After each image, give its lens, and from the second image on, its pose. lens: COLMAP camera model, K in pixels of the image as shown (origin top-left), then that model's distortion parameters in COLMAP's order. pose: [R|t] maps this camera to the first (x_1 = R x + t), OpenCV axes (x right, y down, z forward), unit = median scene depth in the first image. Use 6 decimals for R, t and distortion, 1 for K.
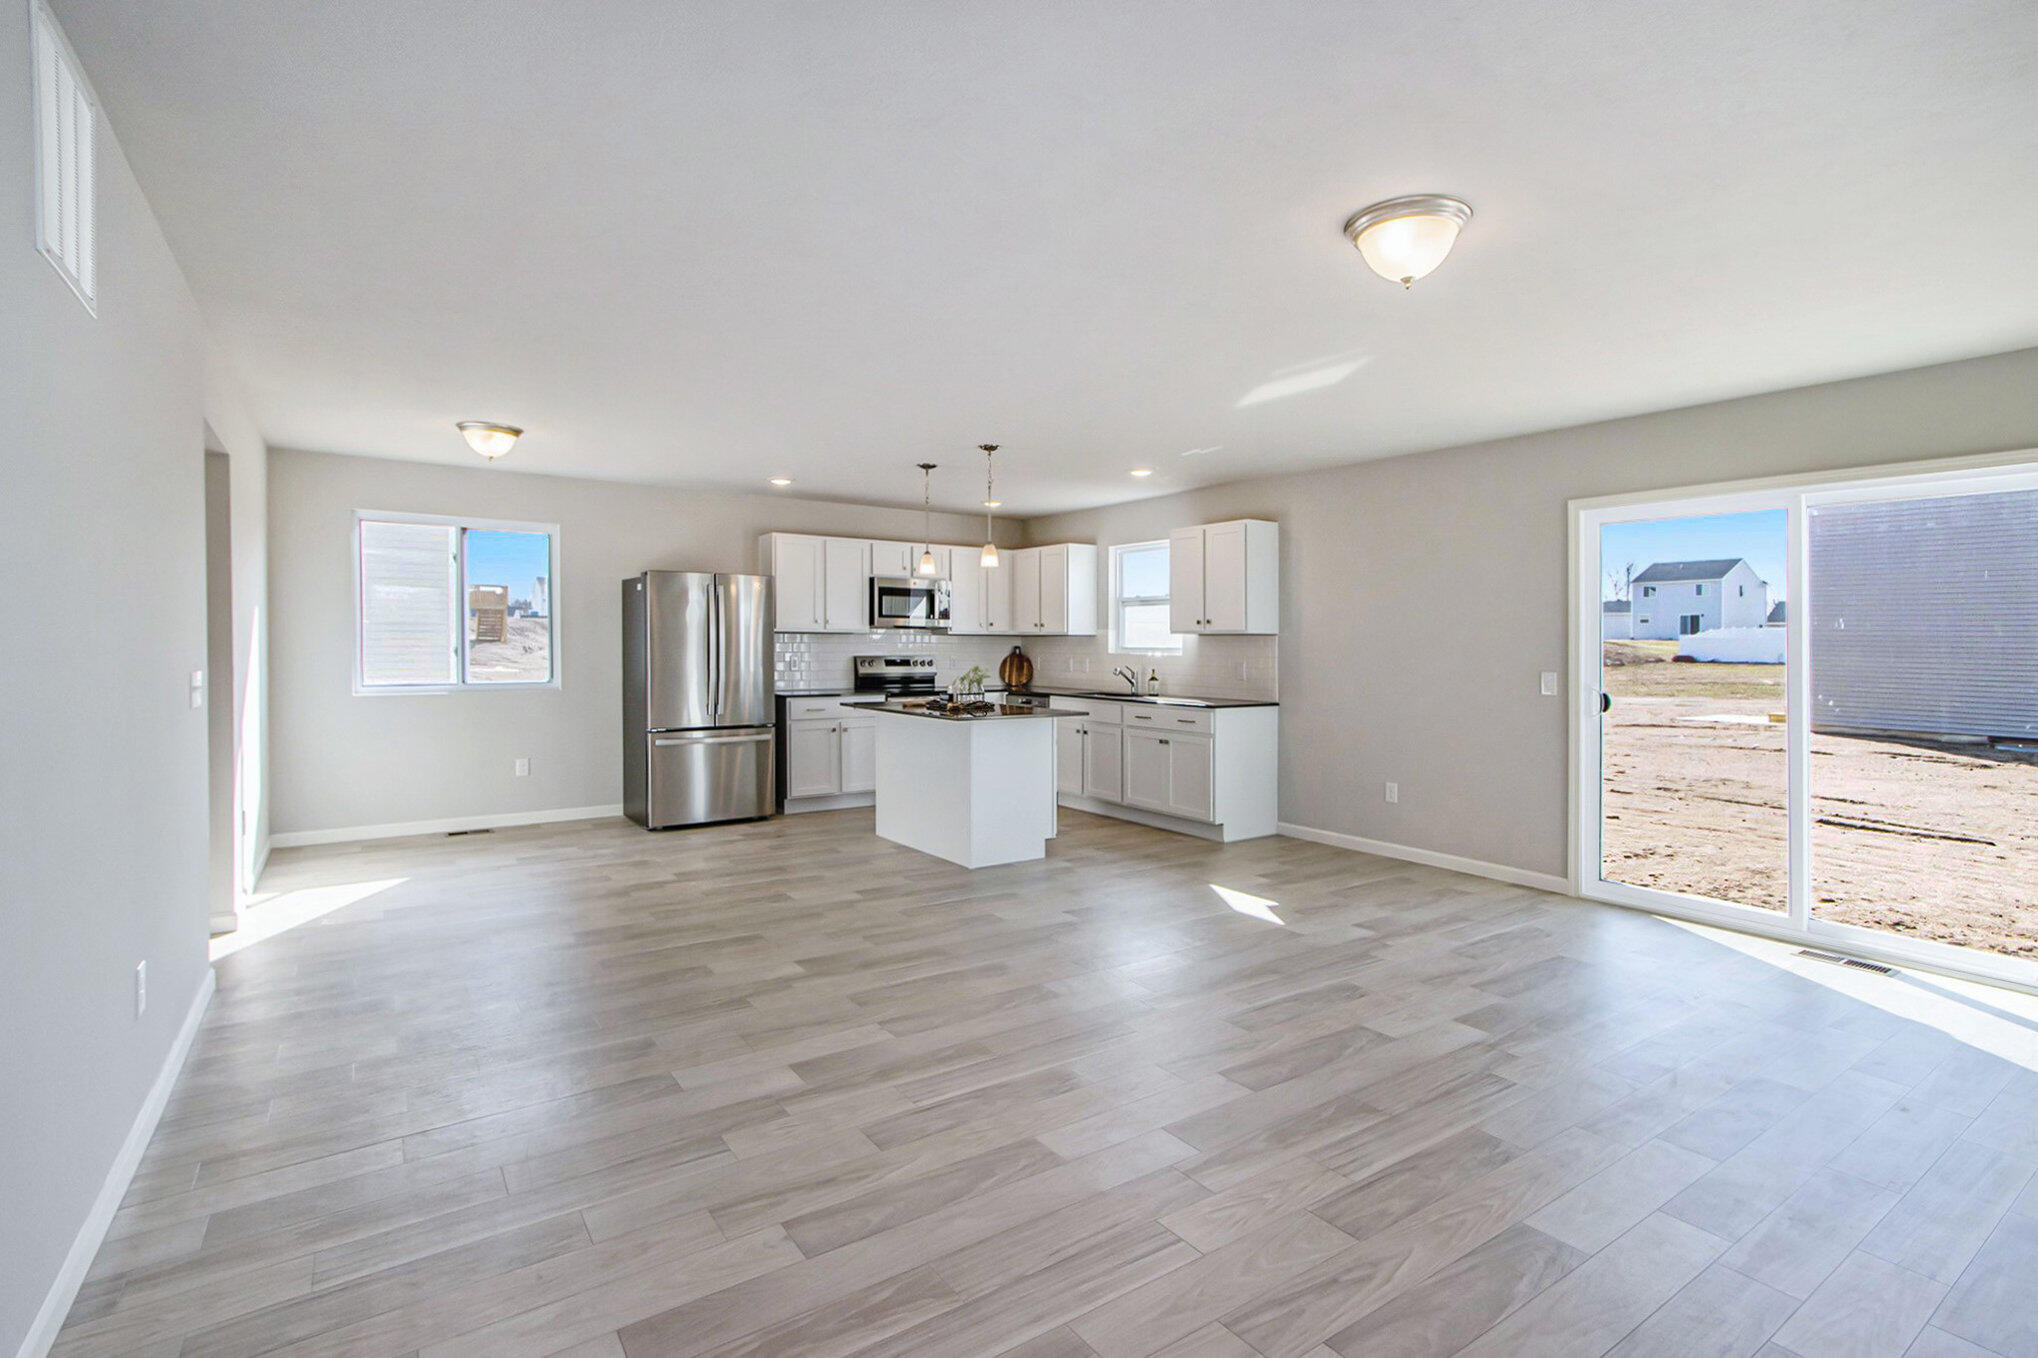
lens RADIAL K [[976.2, 0, 1023.2], [0, 976.2, 658.8], [0, 0, 1]] dist [0.001390, 0.000243]
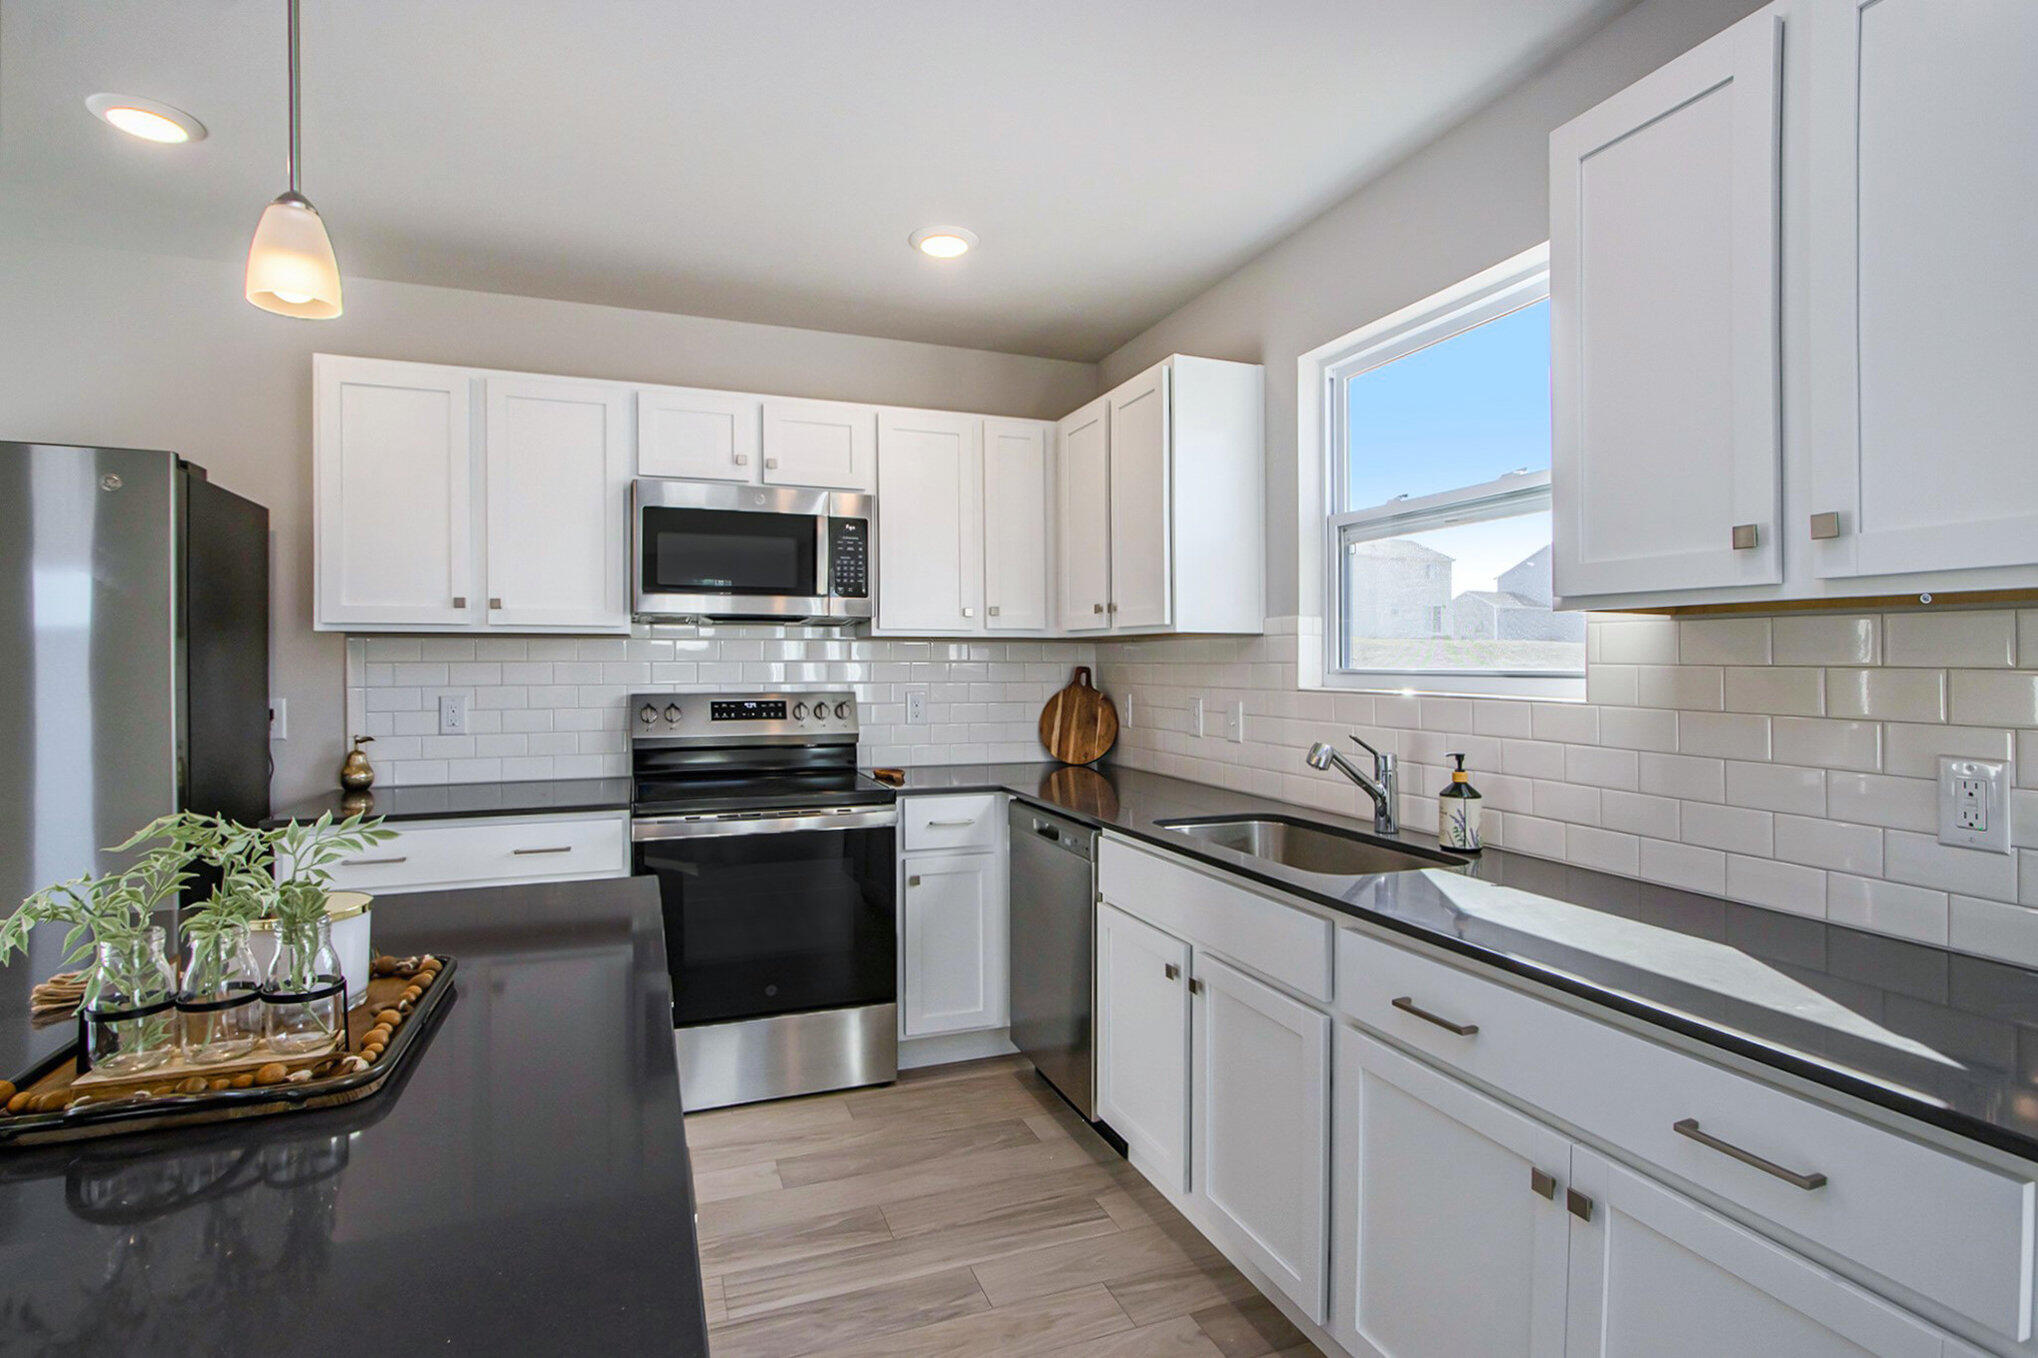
lens RADIAL K [[976.2, 0, 1023.2], [0, 976.2, 658.8], [0, 0, 1]] dist [0.001390, 0.000243]
pose [[0.971831, -0.006287, -0.235595, 0.073630], [0.001996, 0.999828, -0.018450, -0.009423], [0.235670, 0.017460, 0.971676, 0.654552]]
